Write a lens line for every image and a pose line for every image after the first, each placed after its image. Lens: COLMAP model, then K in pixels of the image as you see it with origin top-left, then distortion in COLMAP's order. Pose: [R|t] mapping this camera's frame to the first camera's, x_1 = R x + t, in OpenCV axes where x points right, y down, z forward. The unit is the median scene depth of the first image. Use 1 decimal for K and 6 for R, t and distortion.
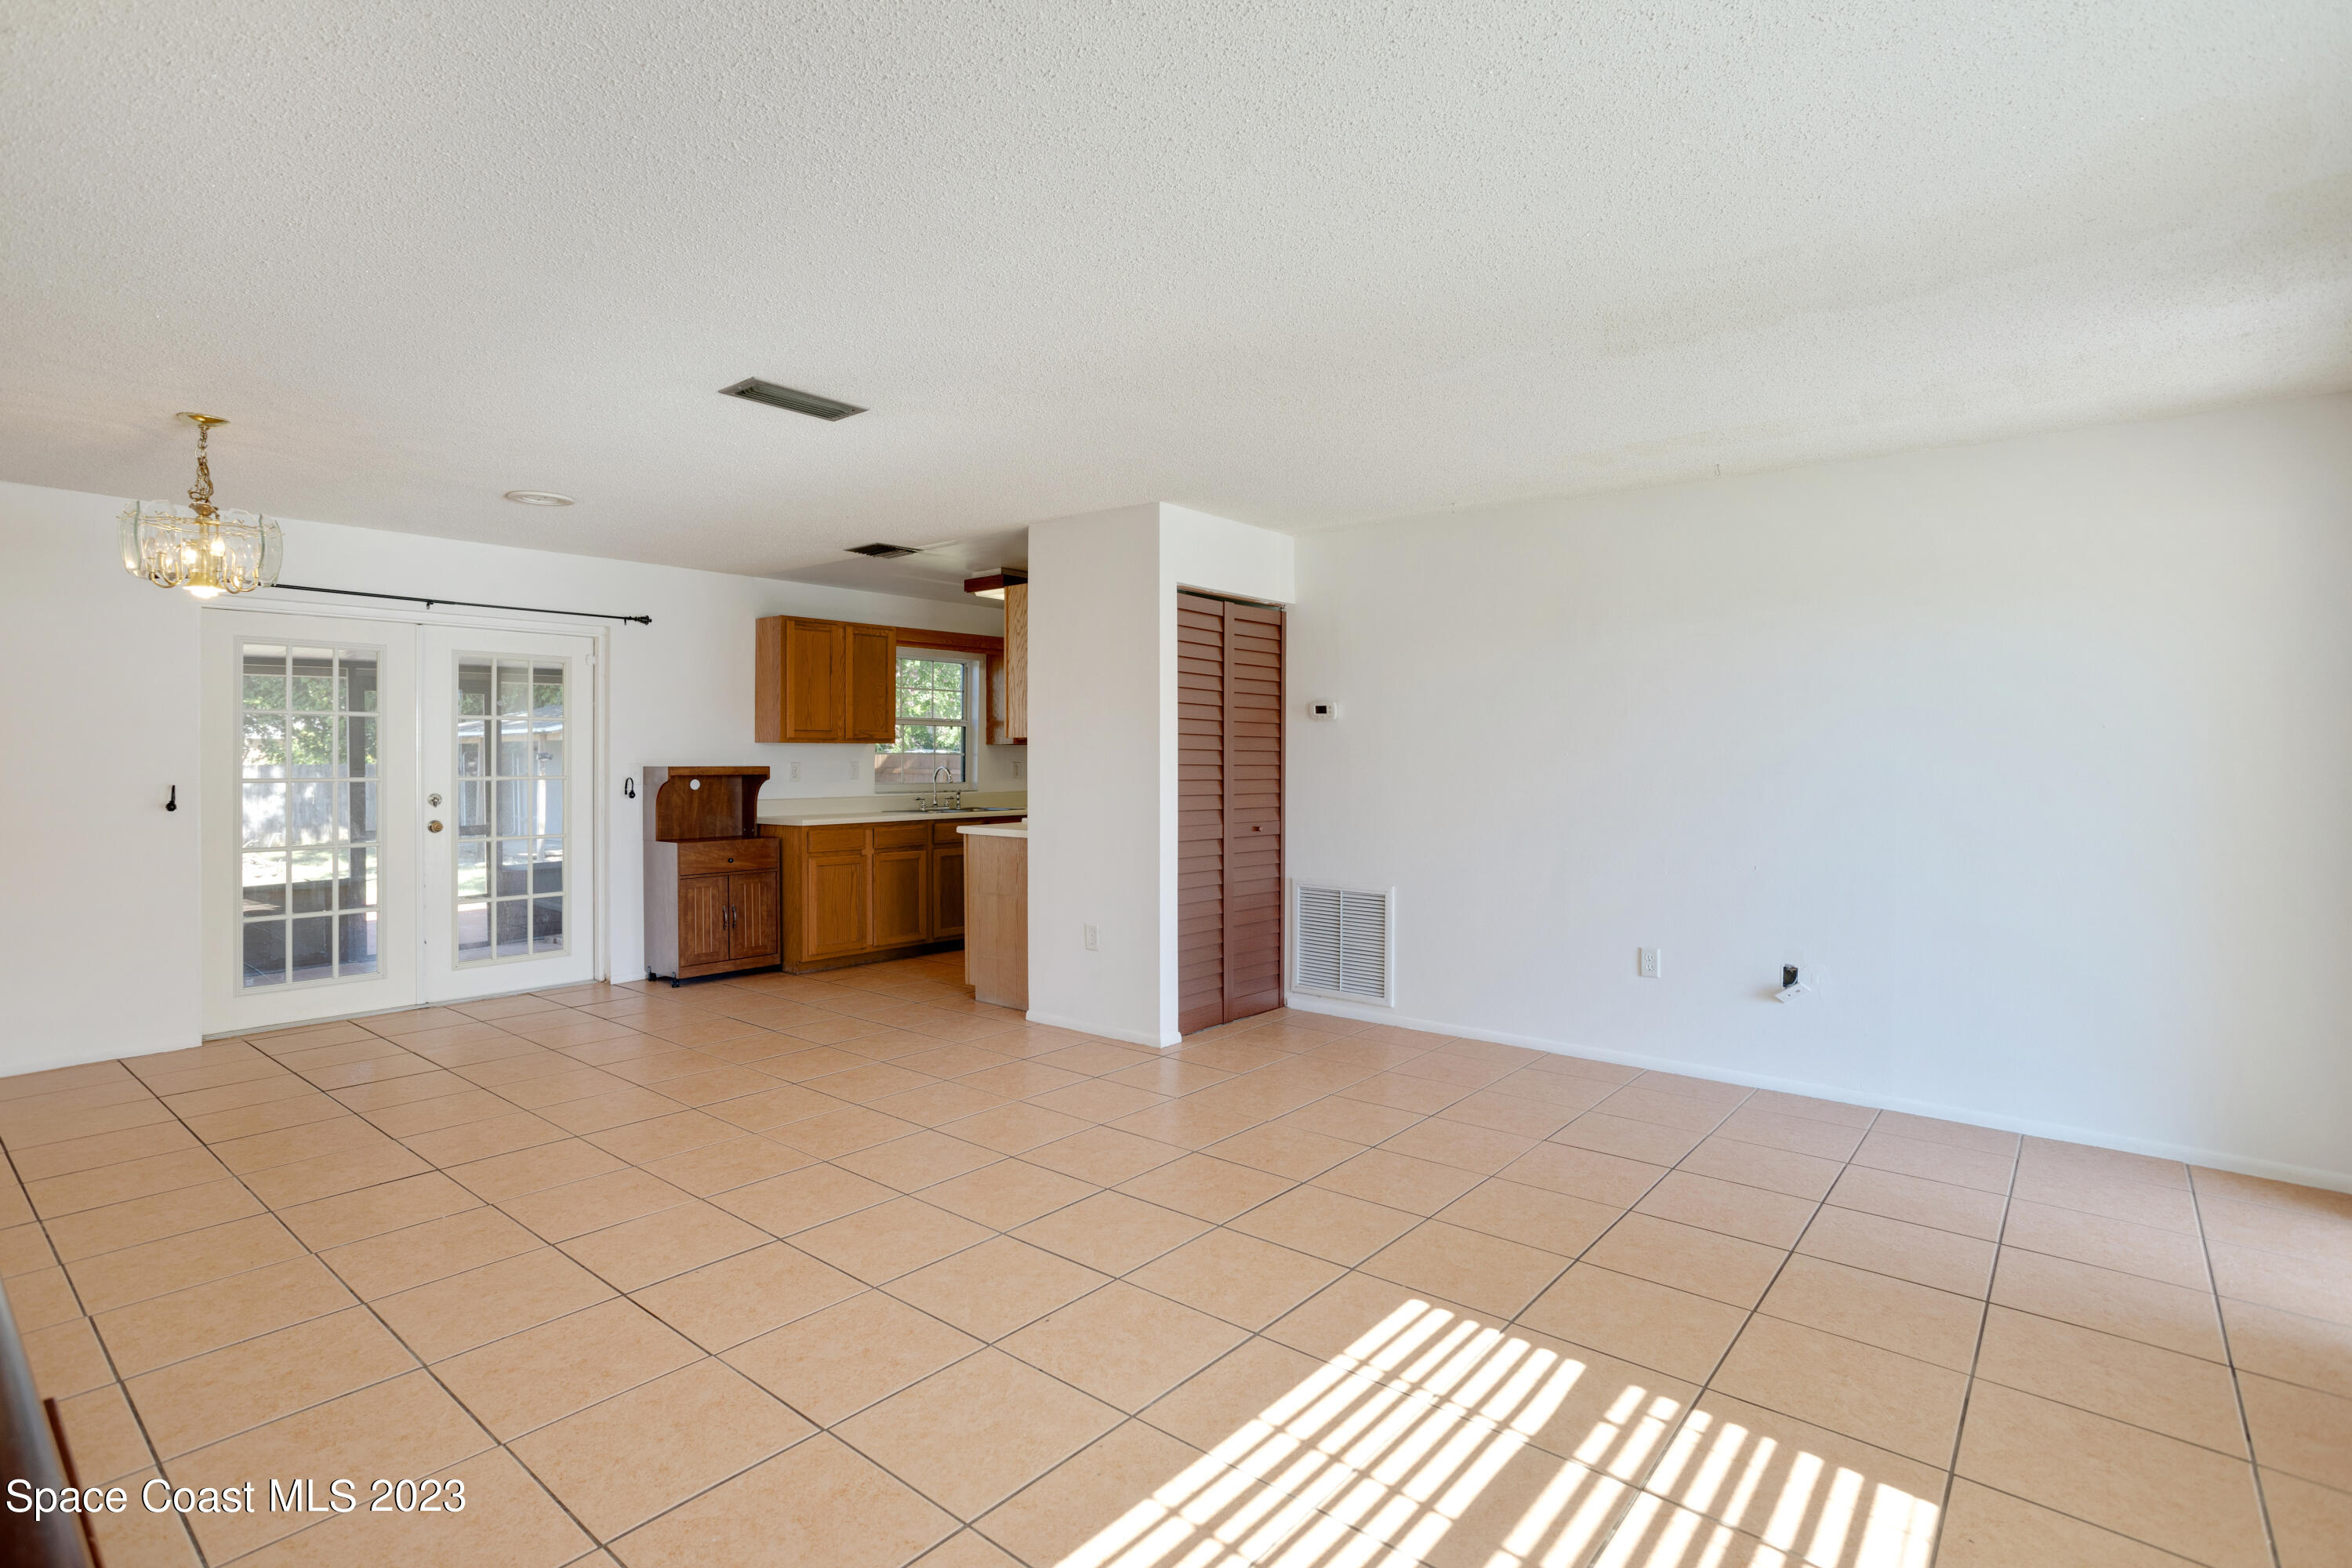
lens RADIAL K [[1134.0, 0, 1189.1], [0, 1134.0, 757.9], [0, 0, 1]] dist [-0.025772, 0.014049]
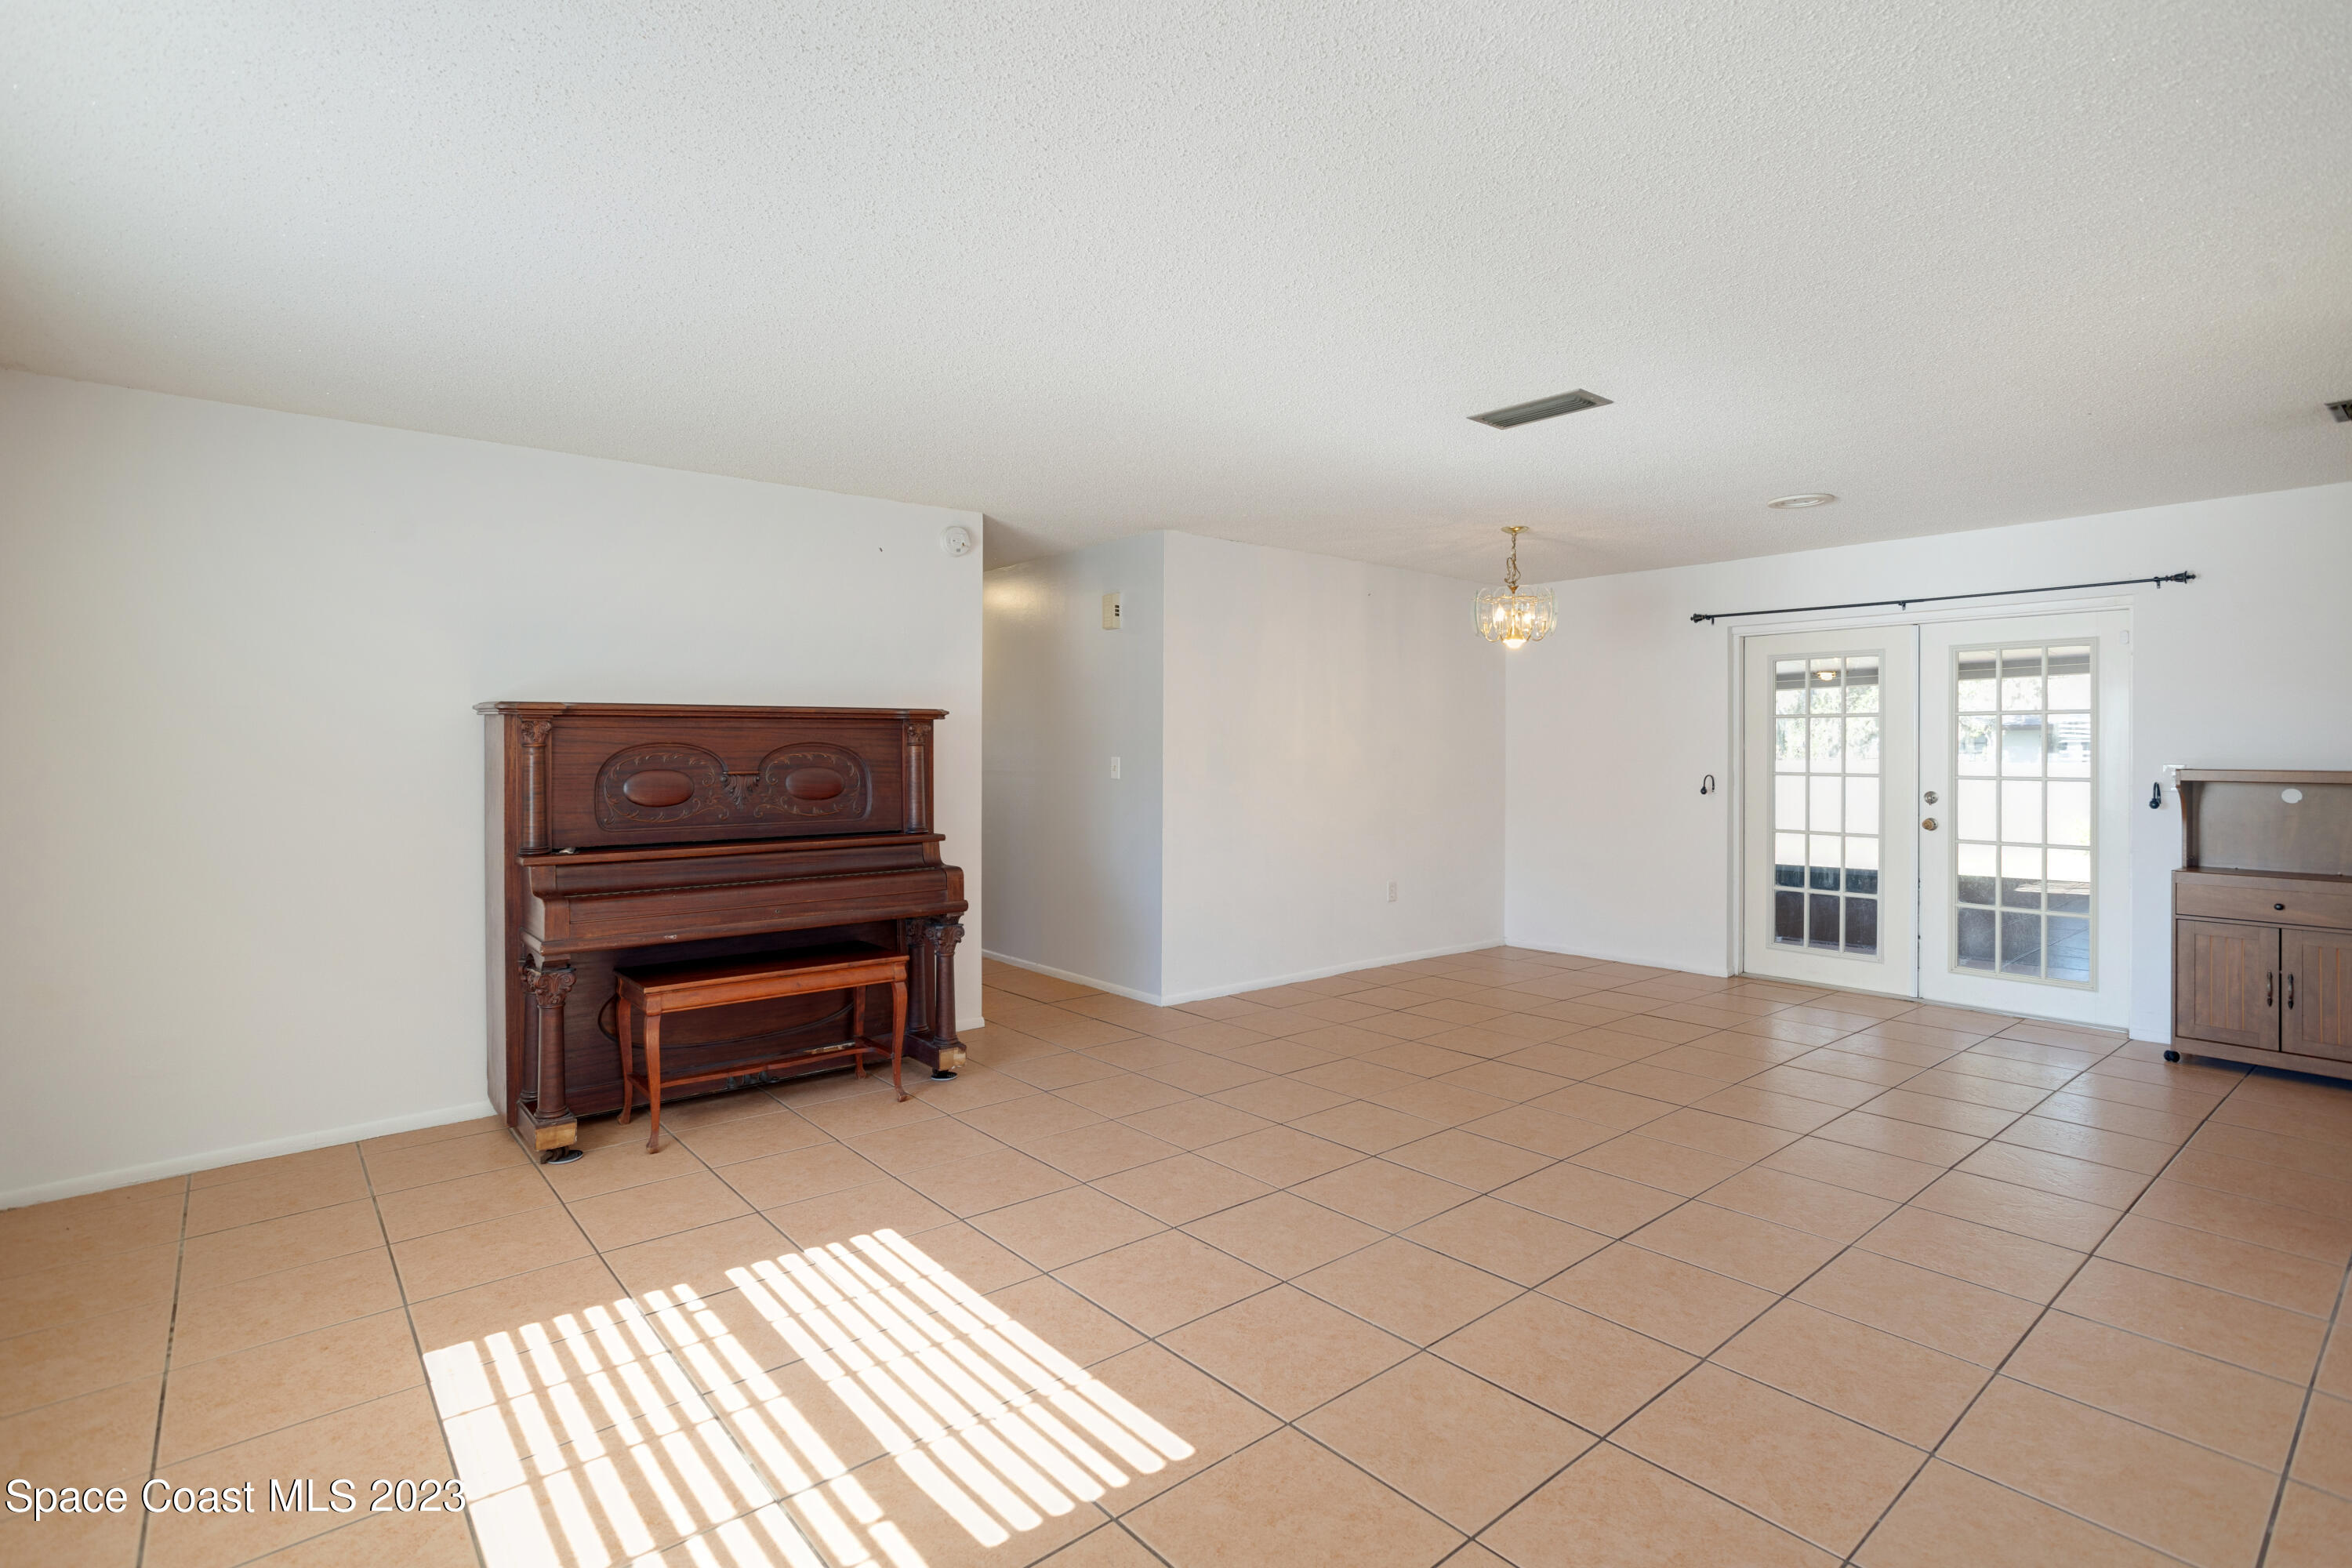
lens RADIAL K [[1134.0, 0, 1154.1], [0, 1134.0, 757.7], [0, 0, 1]] dist [-0.025772, 0.014049]
pose [[-0.192438, 0.003543, -0.981303, 0.675020], [-0.003478, 0.999985, 0.004292, -0.000334], [0.981303, 0.004239, -0.192423, 0.785190]]
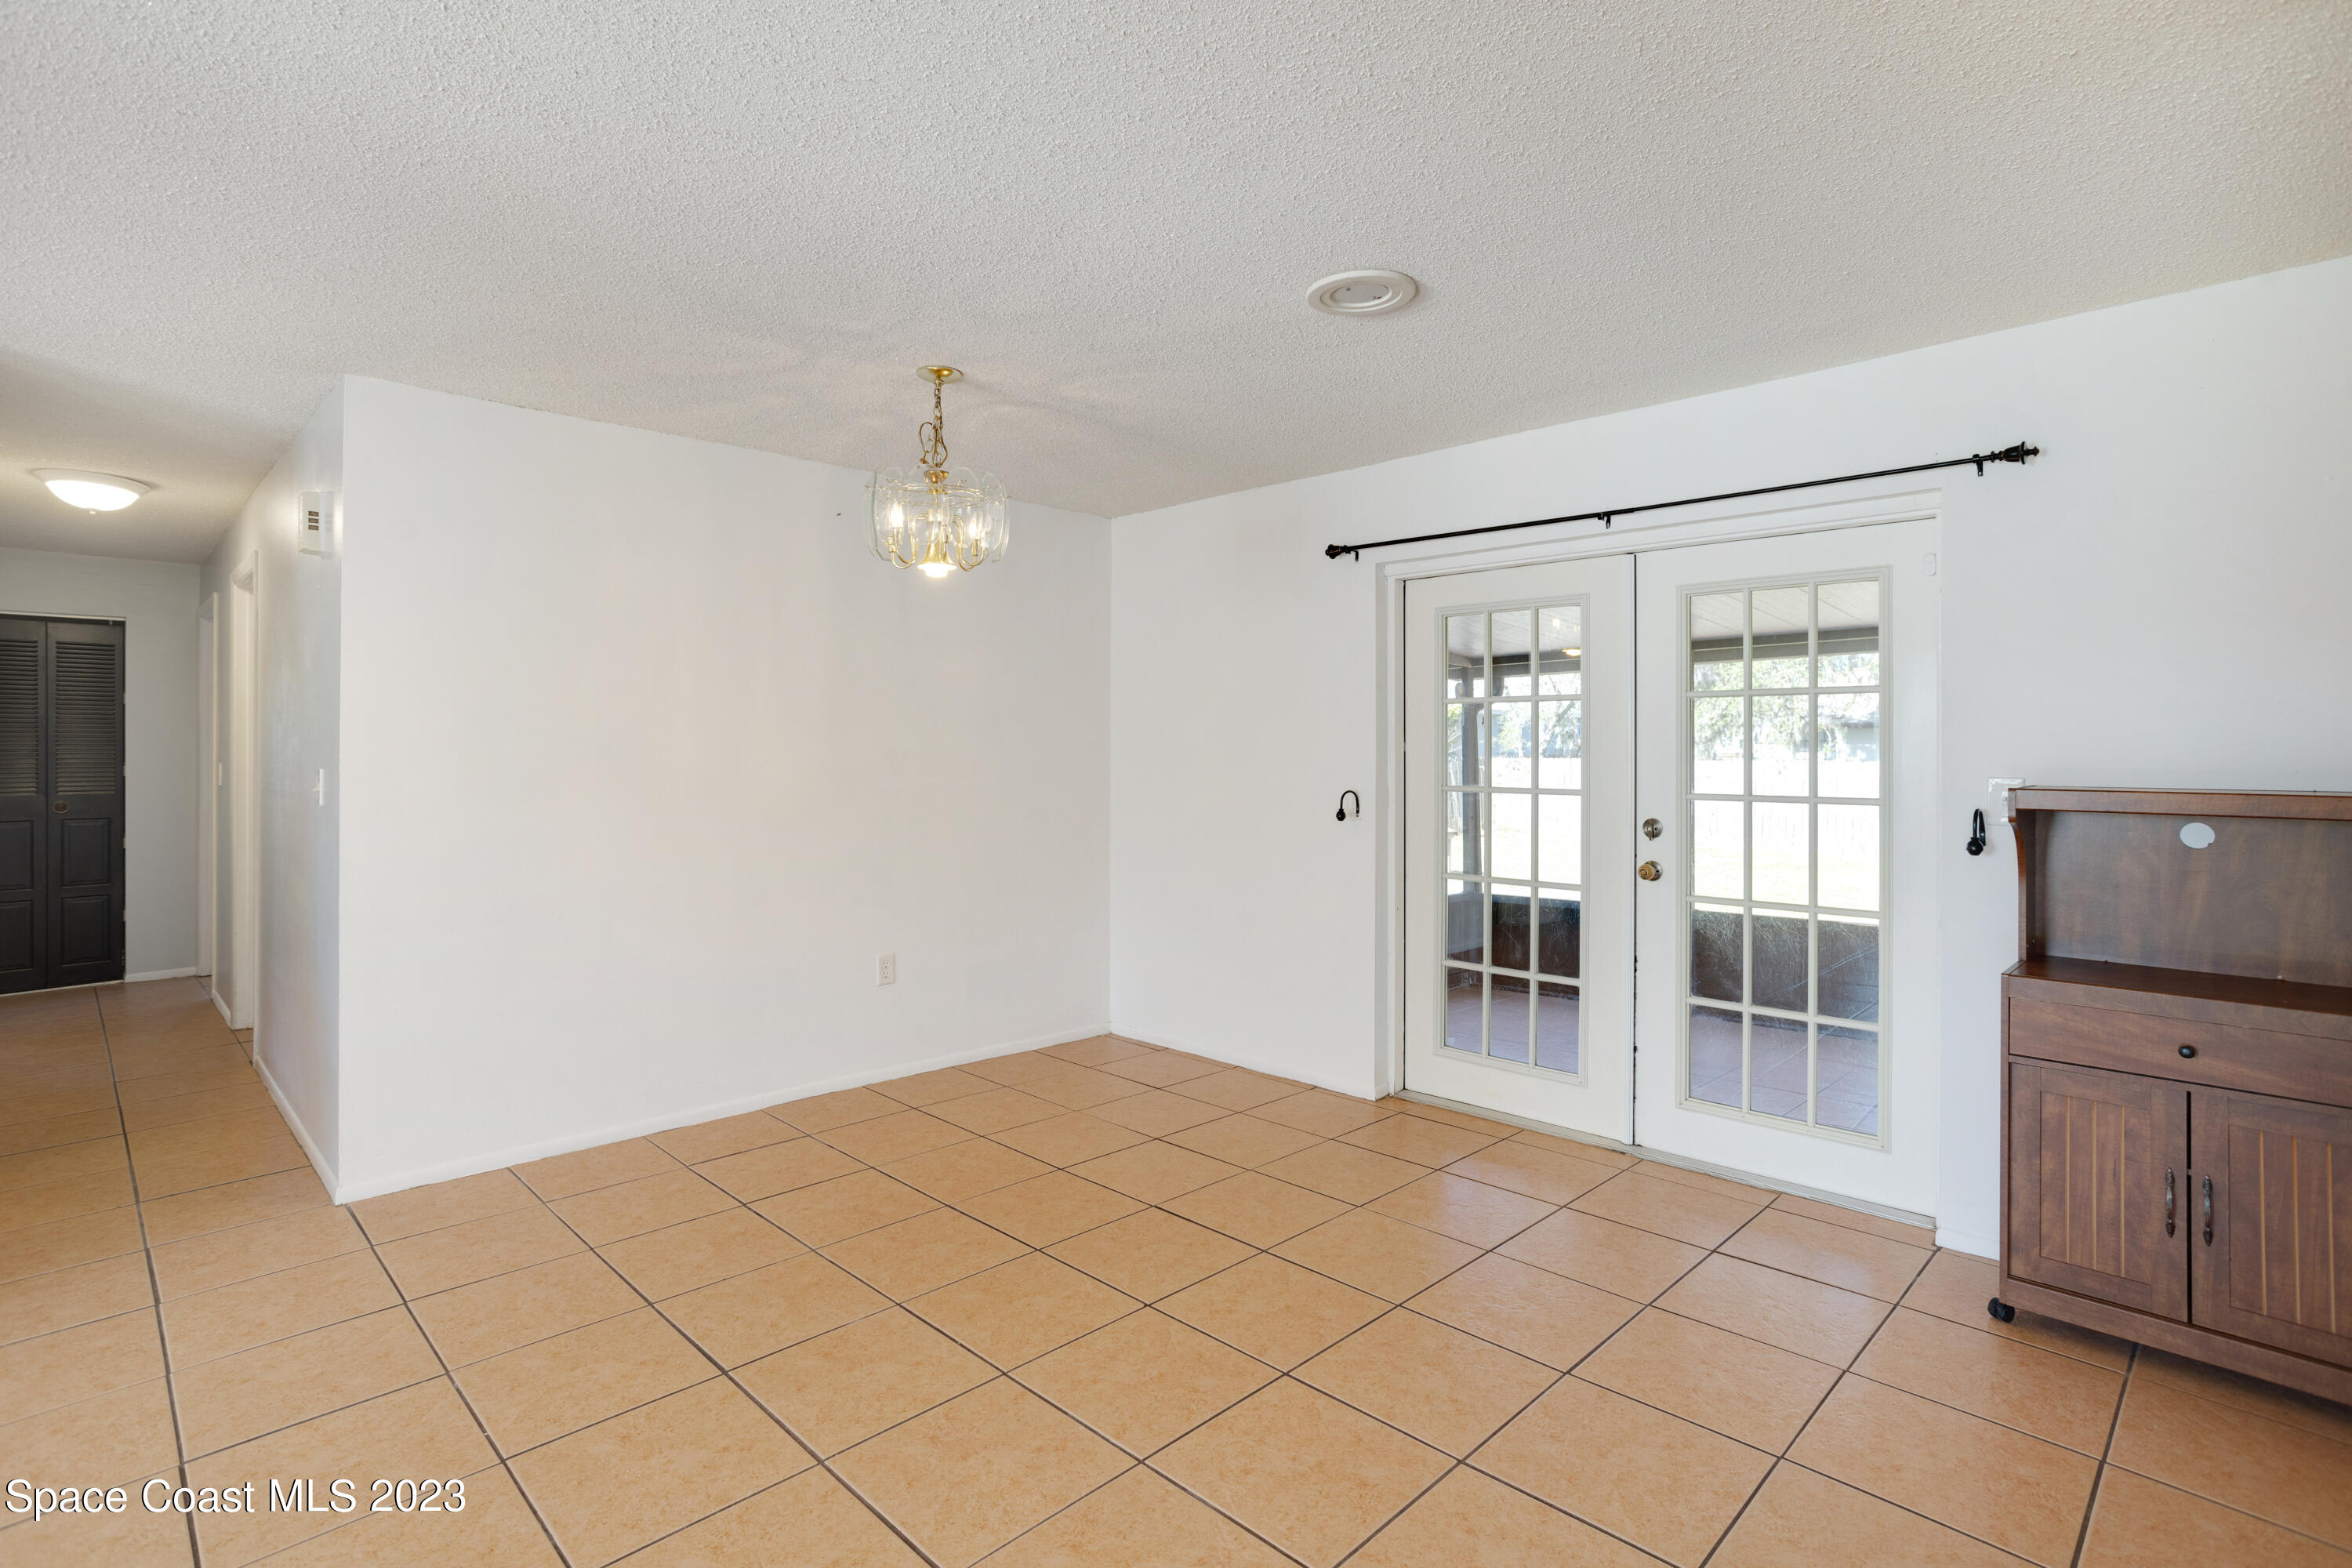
lens RADIAL K [[1134.0, 0, 1171.7], [0, 1134.0, 754.6], [0, 0, 1]] dist [-0.025772, 0.014049]
pose [[-0.094171, 0.004100, -0.995548, -0.026729], [-0.001104, 0.999990, 0.004223, -0.010062], [0.995555, 0.001497, -0.094166, 1.210522]]
